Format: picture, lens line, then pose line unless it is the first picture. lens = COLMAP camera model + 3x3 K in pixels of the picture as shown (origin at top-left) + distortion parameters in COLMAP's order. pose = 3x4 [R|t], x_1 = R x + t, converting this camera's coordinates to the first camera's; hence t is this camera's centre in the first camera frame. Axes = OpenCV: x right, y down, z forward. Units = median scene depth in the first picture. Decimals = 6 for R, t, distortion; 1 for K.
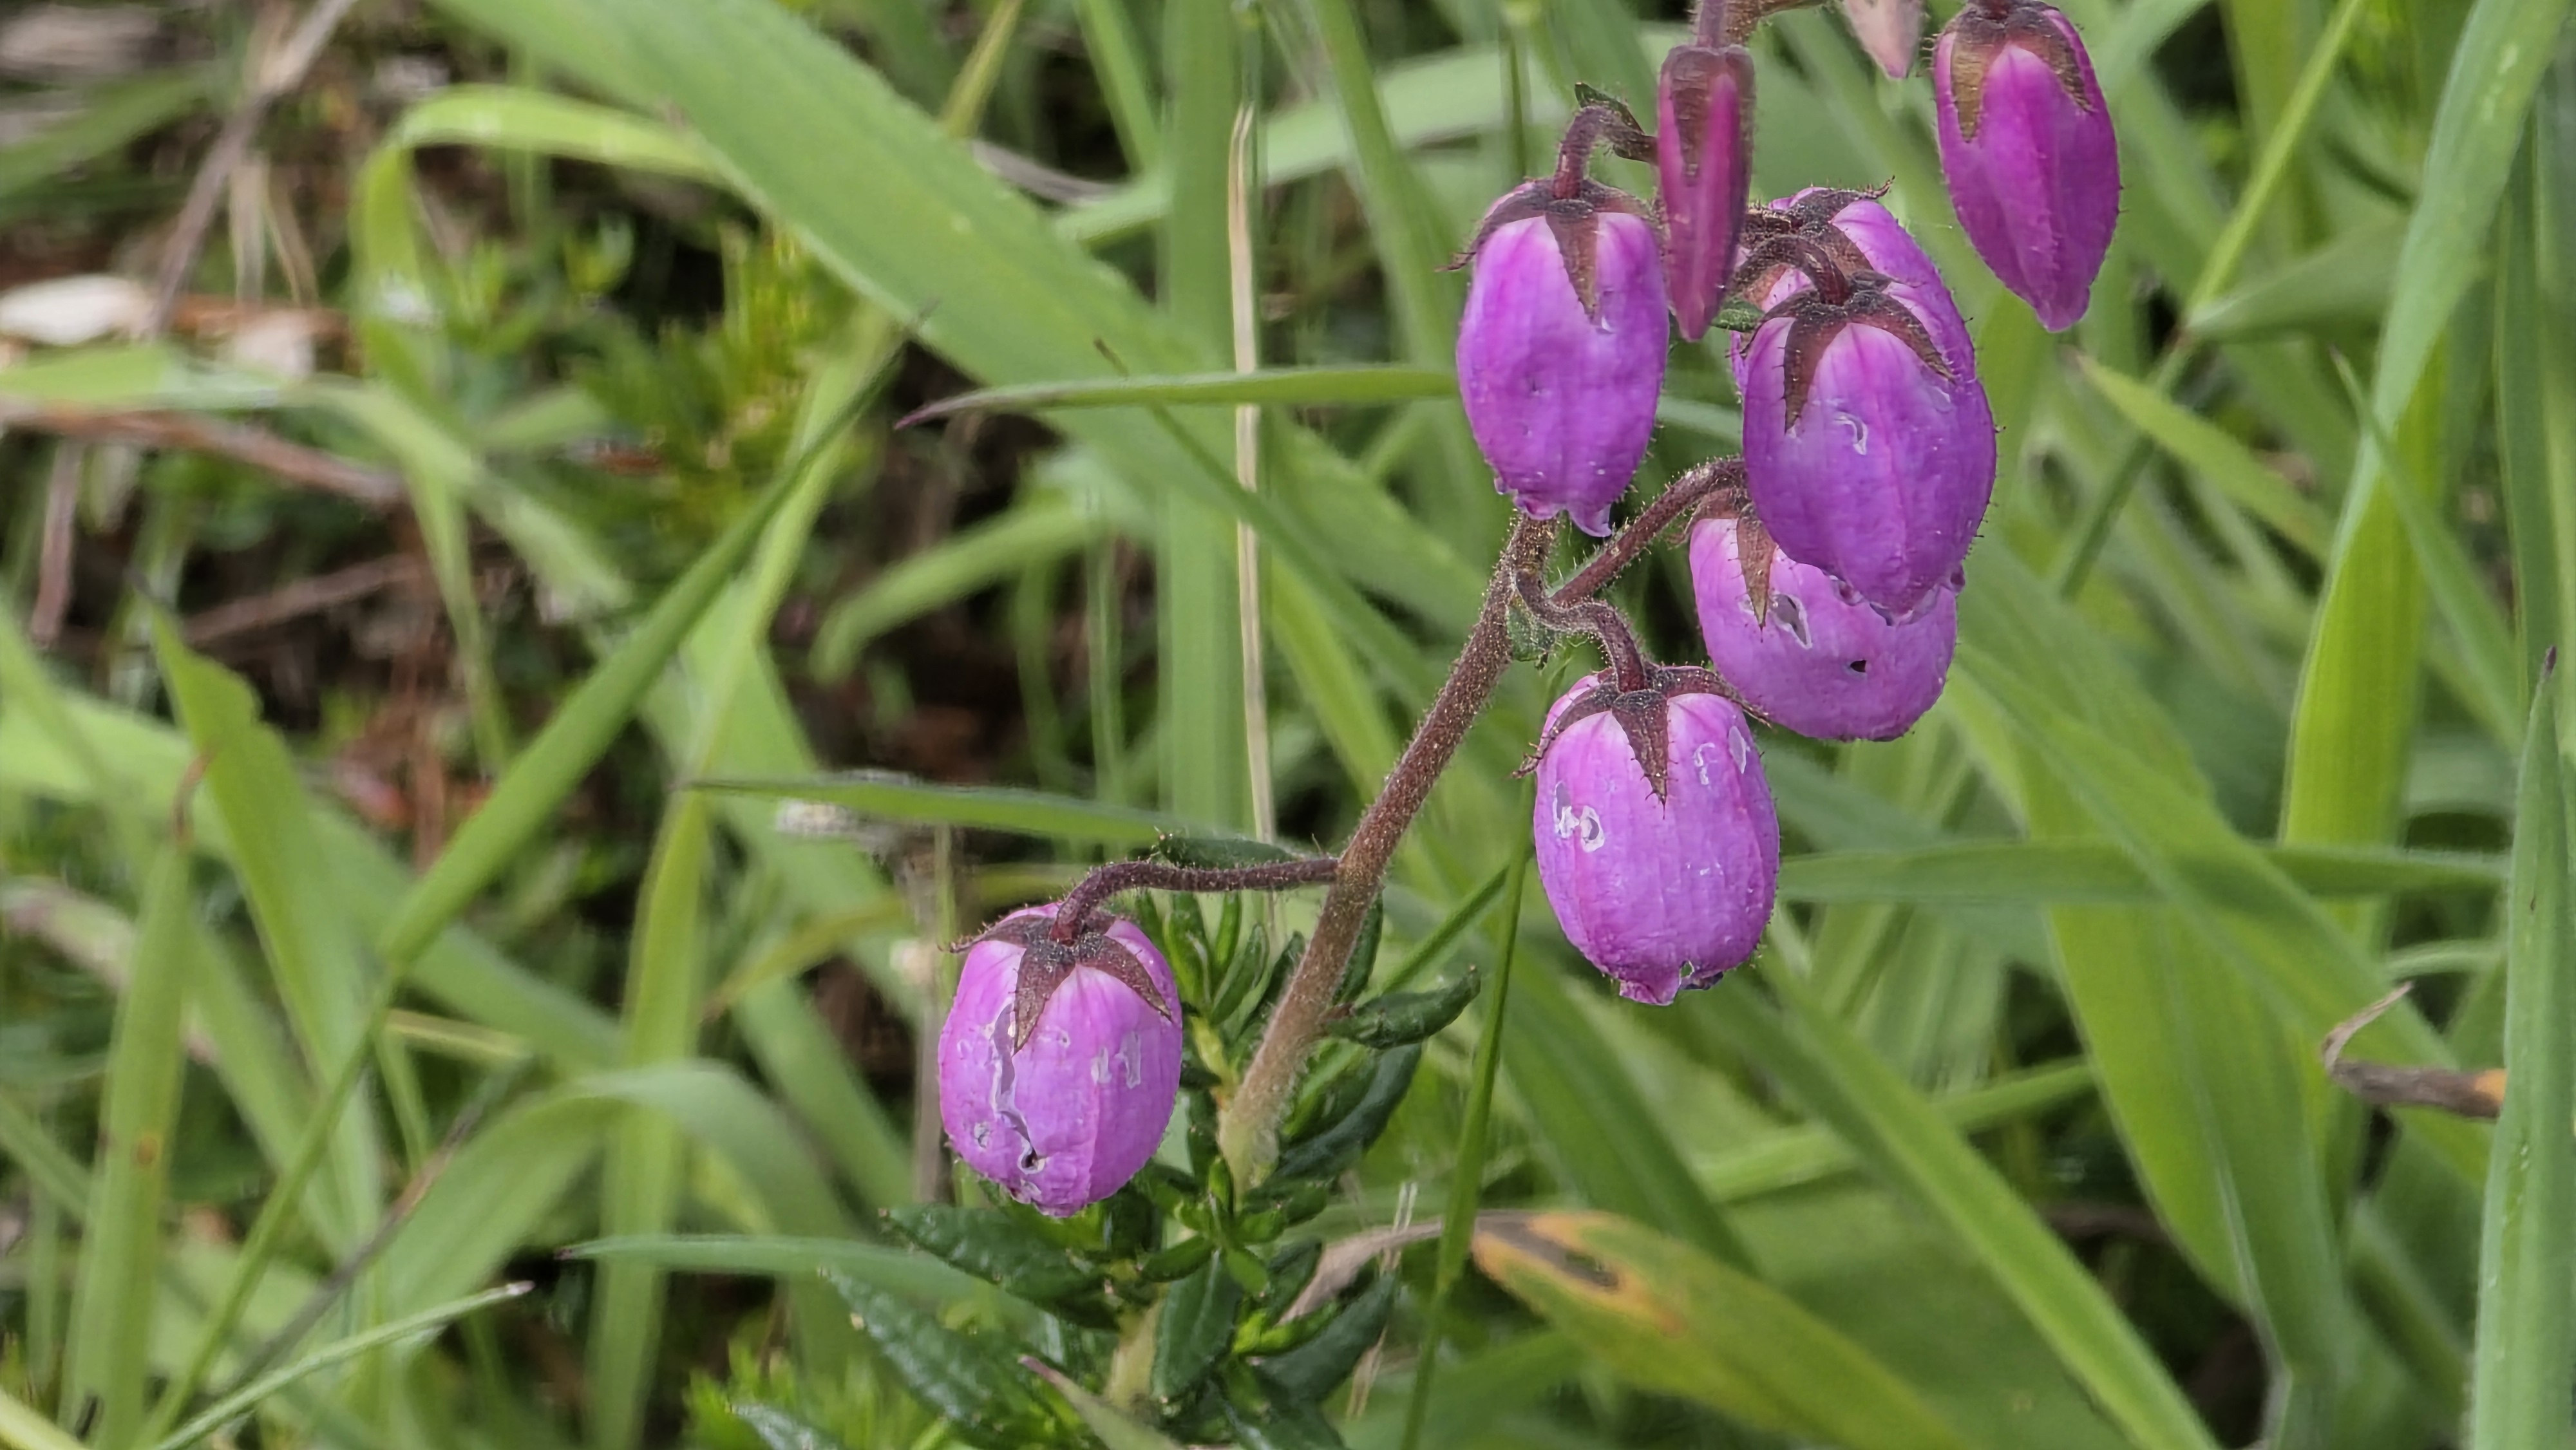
lens RADIAL K [[16872.0, 0, 1288.0], [0, 16872.0, 725.0], [0, 0, 1]] dist [0.012758, -33.328393]
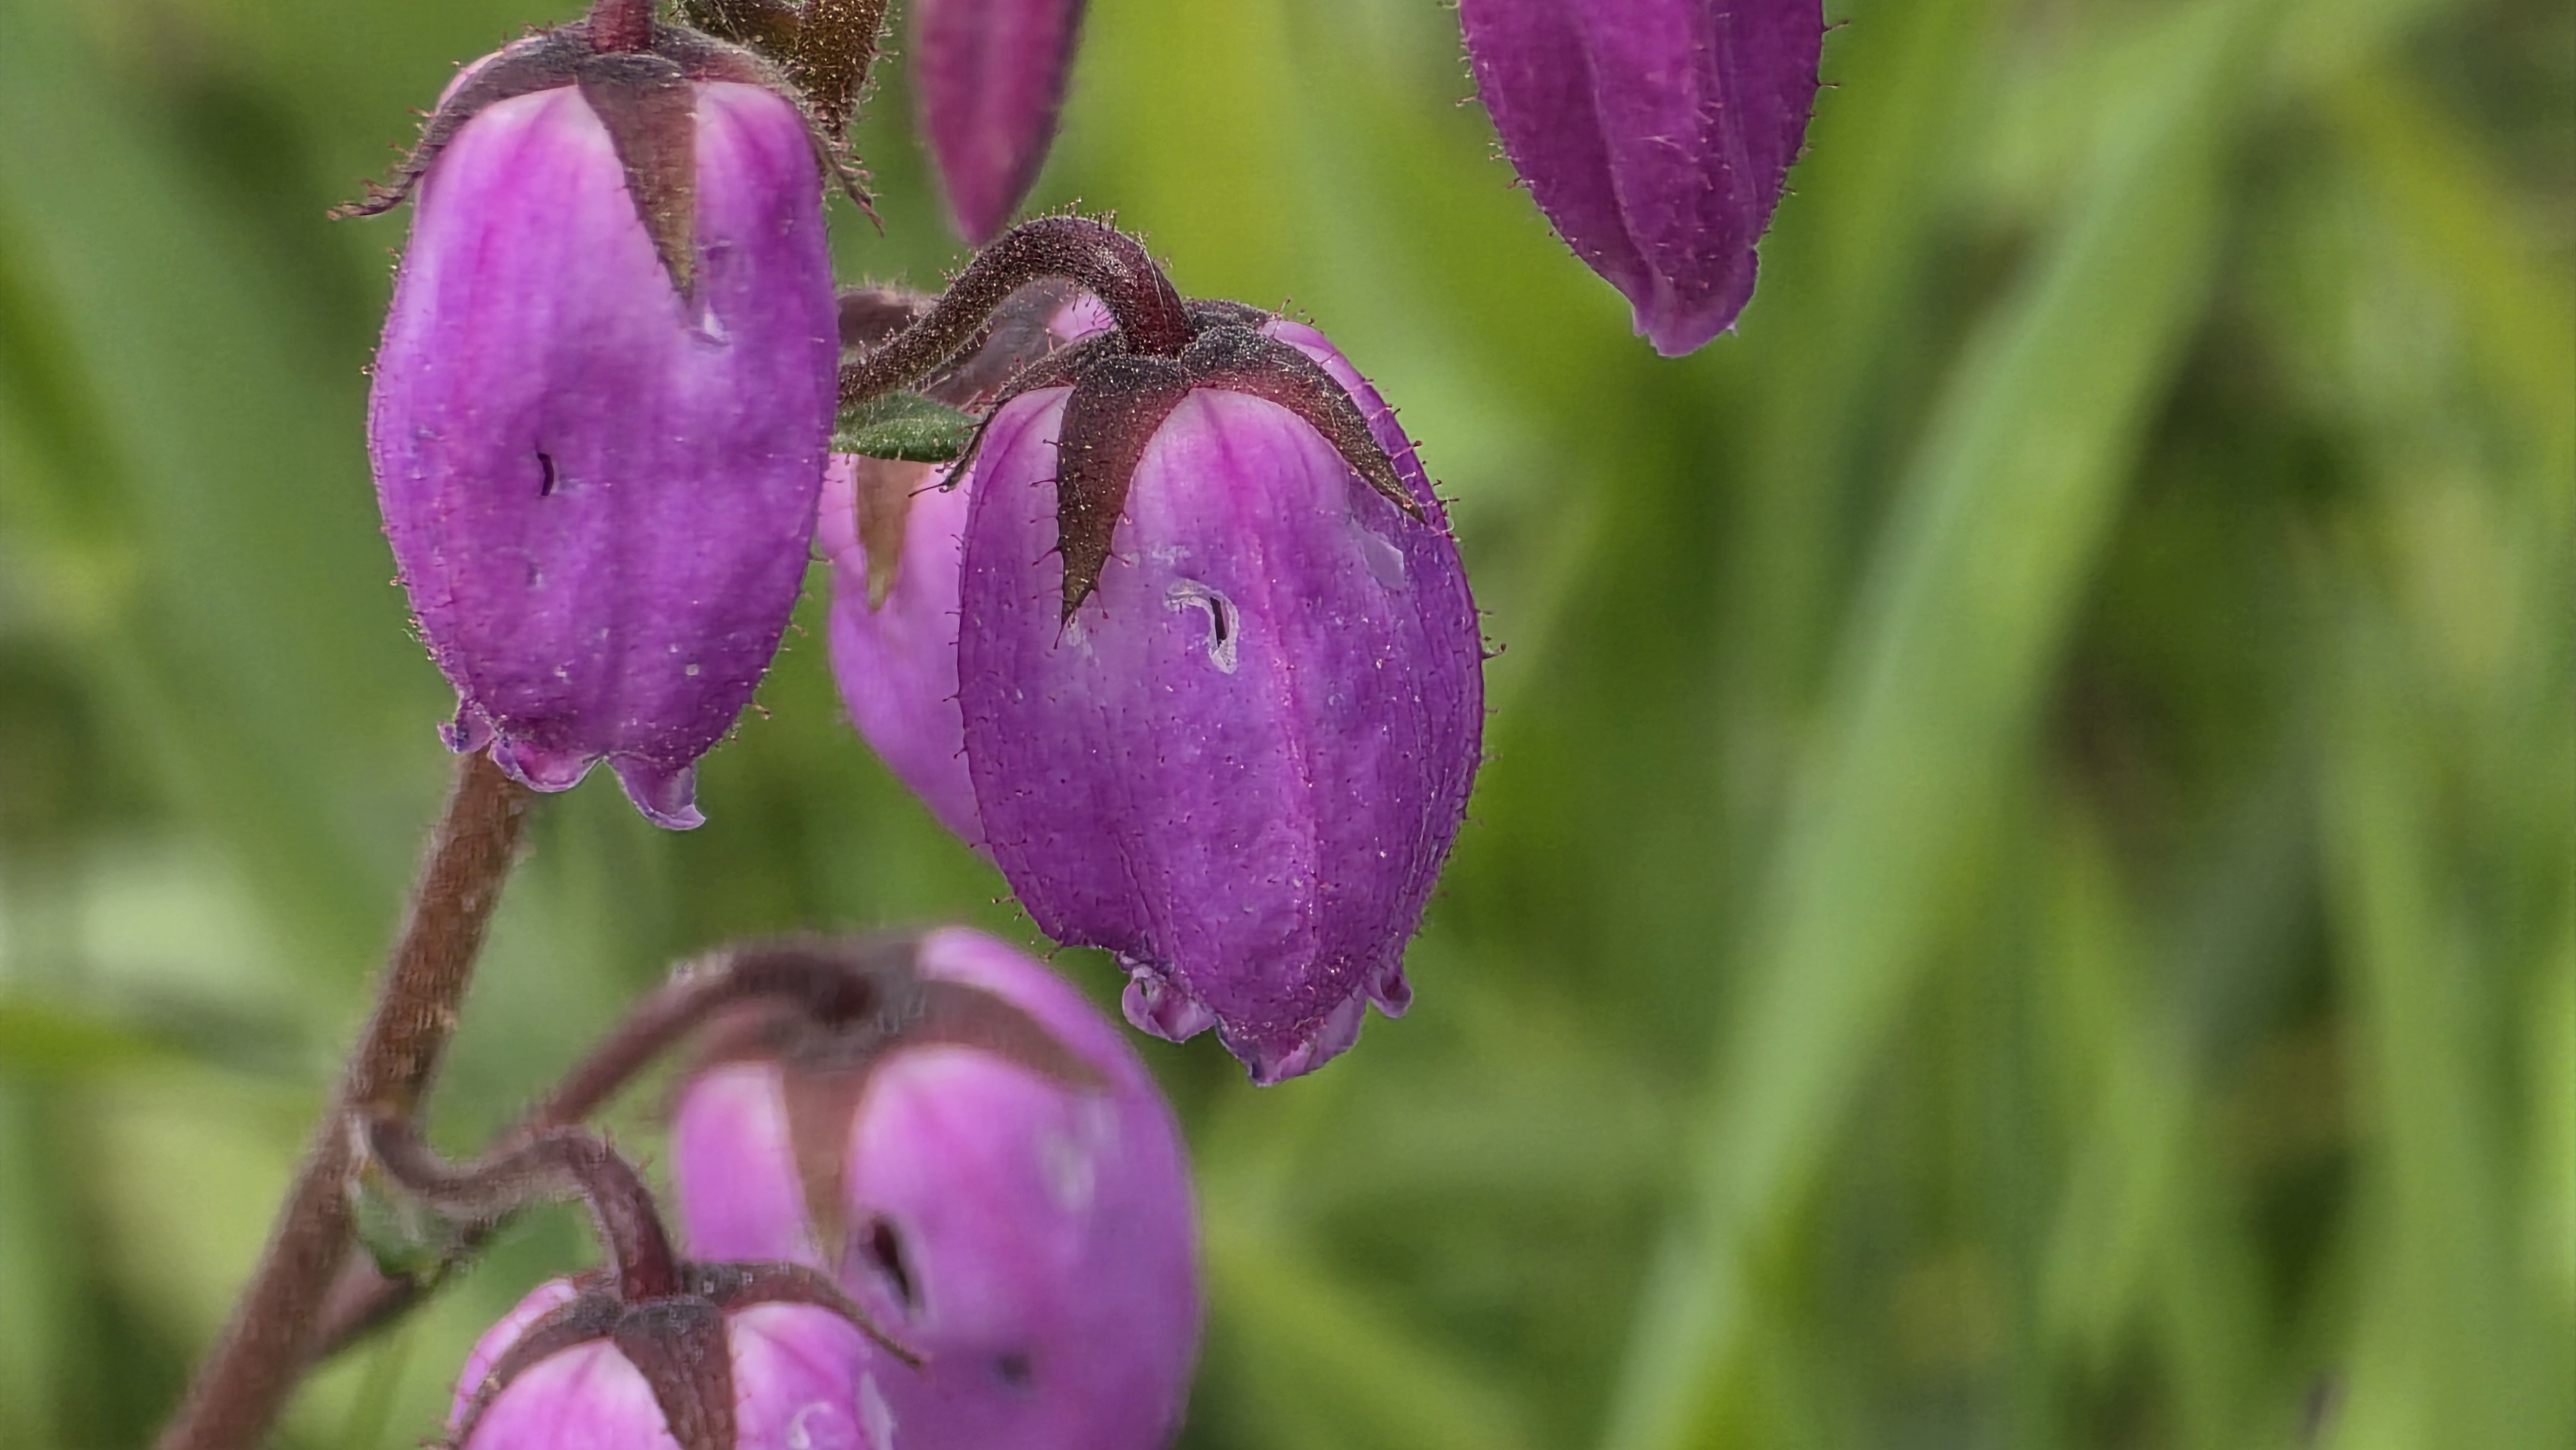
lens RADIAL K [[16872.0, 0, 1288.0], [0, 16872.0, 725.0], [0, 0, 1]] dist [0.012758, -33.328393]
pose [[0.991018, -0.004462, 0.133653, -0.026112], [0.022207, 0.991057, -0.131581, 0.046242], [-0.131870, 0.133367, 0.982254, 0.545680]]
